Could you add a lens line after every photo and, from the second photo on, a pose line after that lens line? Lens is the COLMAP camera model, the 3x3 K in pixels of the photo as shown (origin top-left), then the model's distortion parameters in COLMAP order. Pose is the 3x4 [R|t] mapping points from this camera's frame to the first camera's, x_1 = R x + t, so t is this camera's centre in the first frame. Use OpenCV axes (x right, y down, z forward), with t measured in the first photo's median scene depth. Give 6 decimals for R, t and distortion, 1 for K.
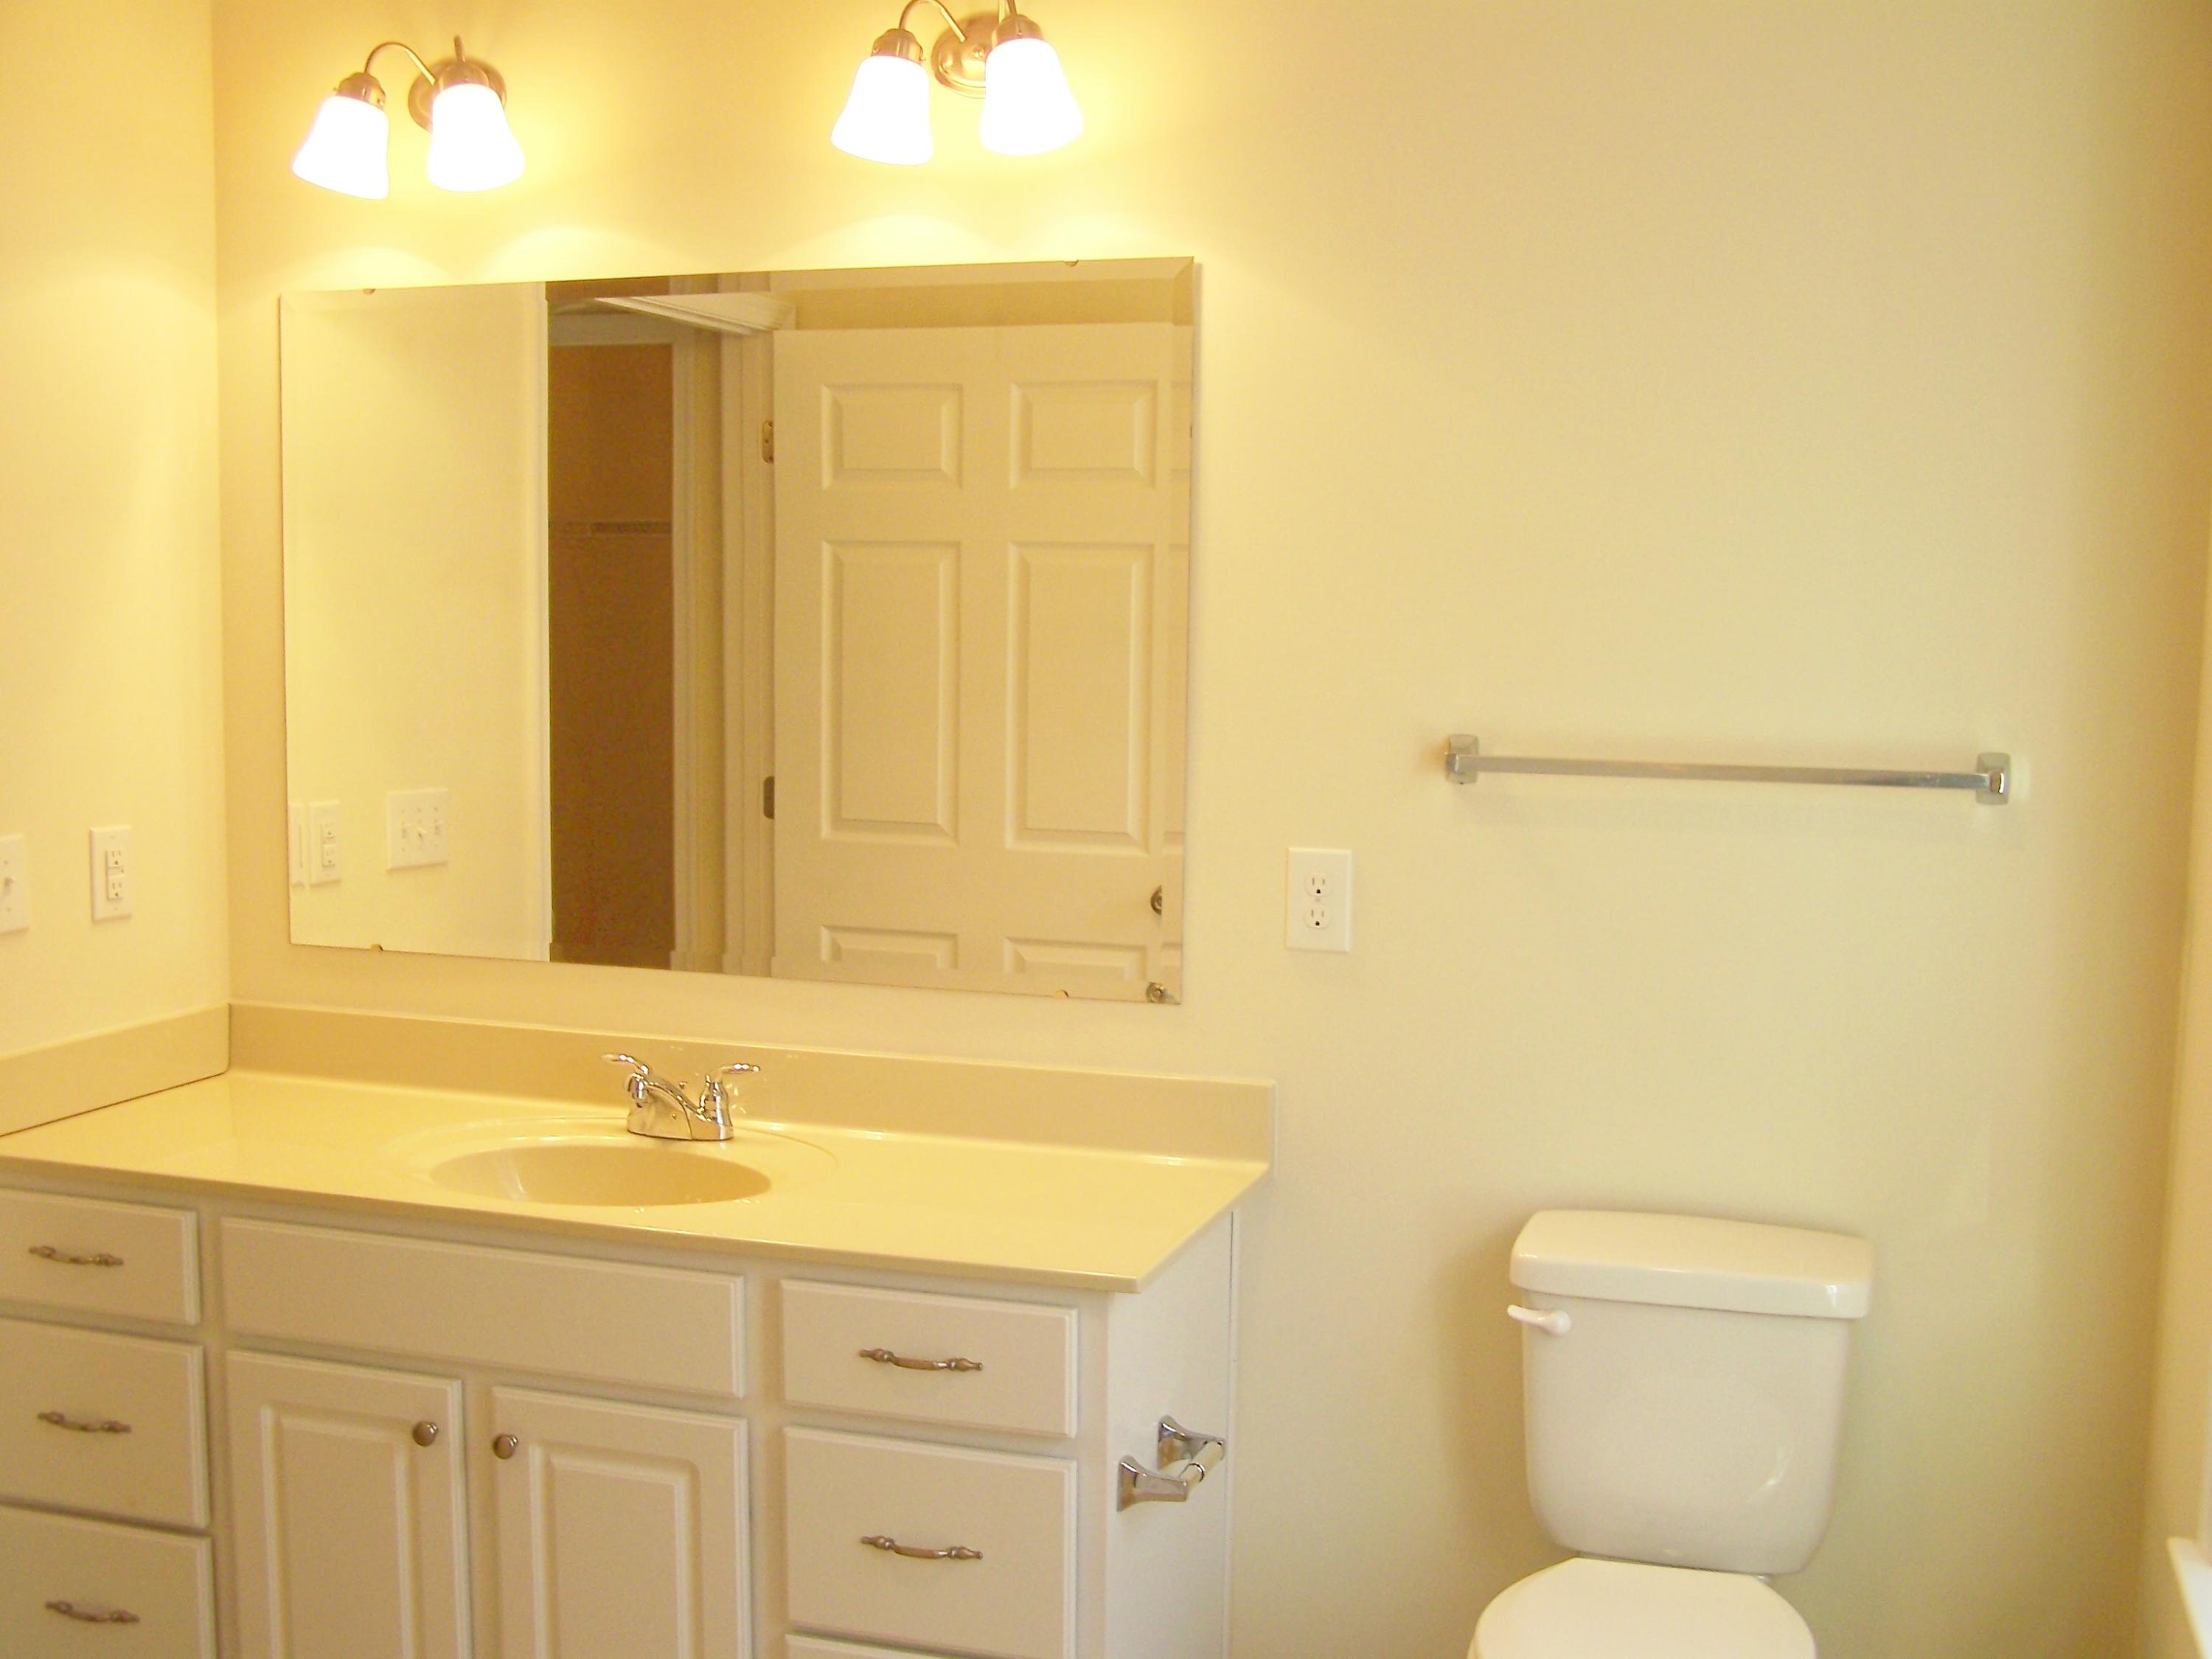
lens RADIAL K [[2483.2, 0, 1101.3], [0, 2483.2, 877.6], [0, 0, 1]] dist [-0.206487, 0.348500]
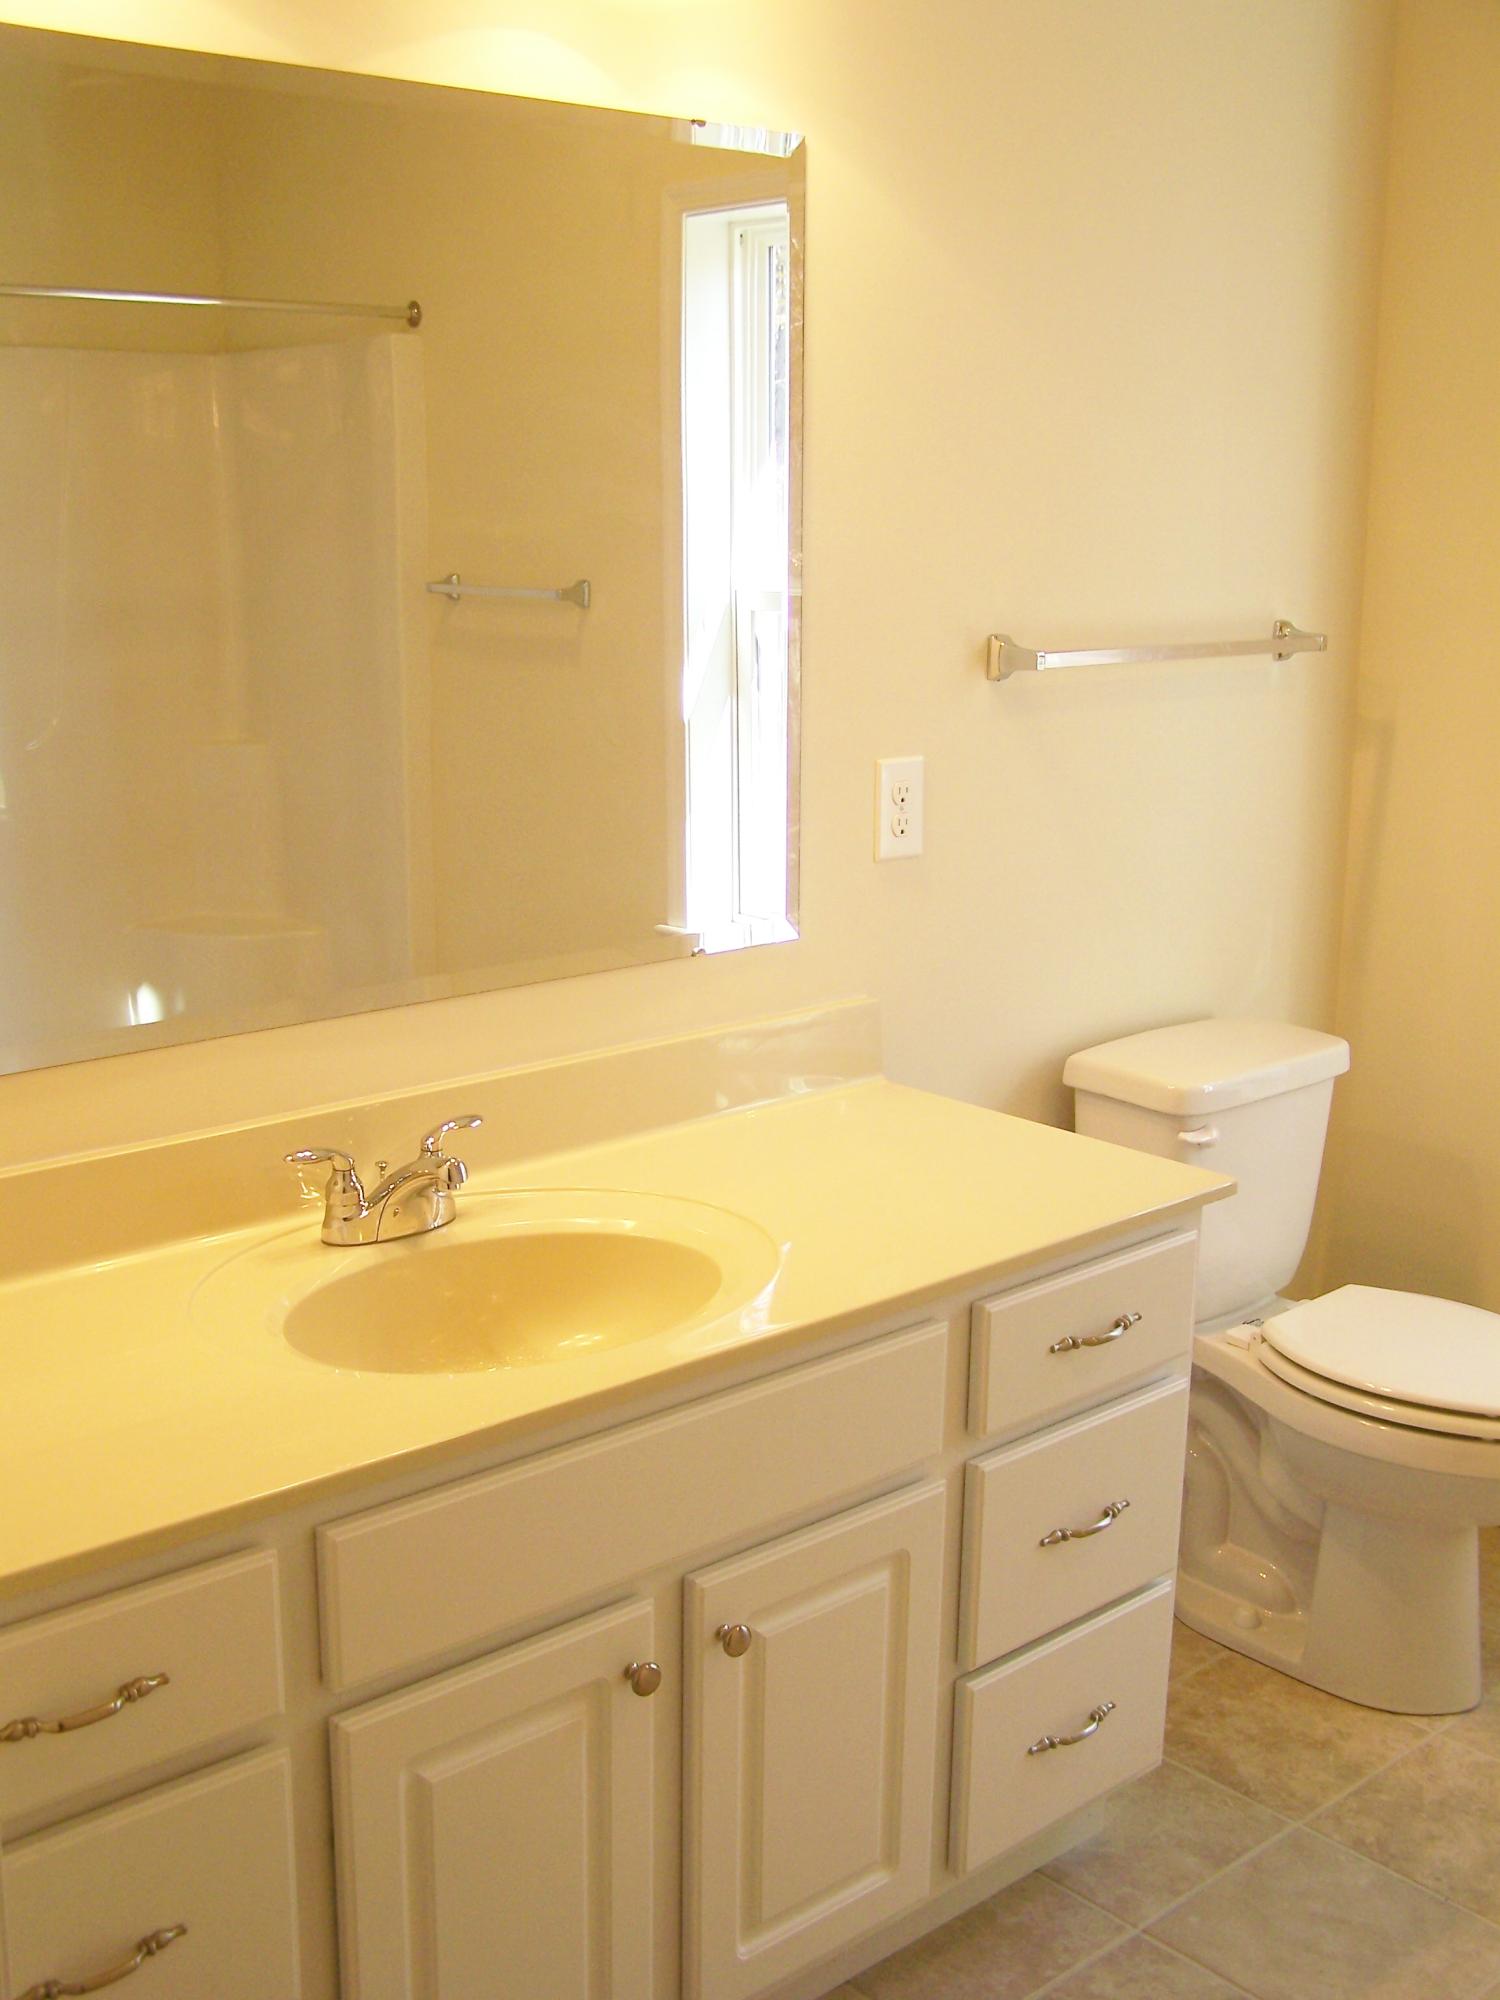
lens RADIAL K [[2245.2, 0, 704.8], [0, 2245.2, 1026.7], [0, 0, 1]] dist [-0.206487, 0.348500]
pose [[0.523994, -0.207682, 0.826013, -0.739750], [0.099021, 0.978094, 0.183104, -0.080481], [-0.845946, -0.014153, 0.533081, 0.596759]]
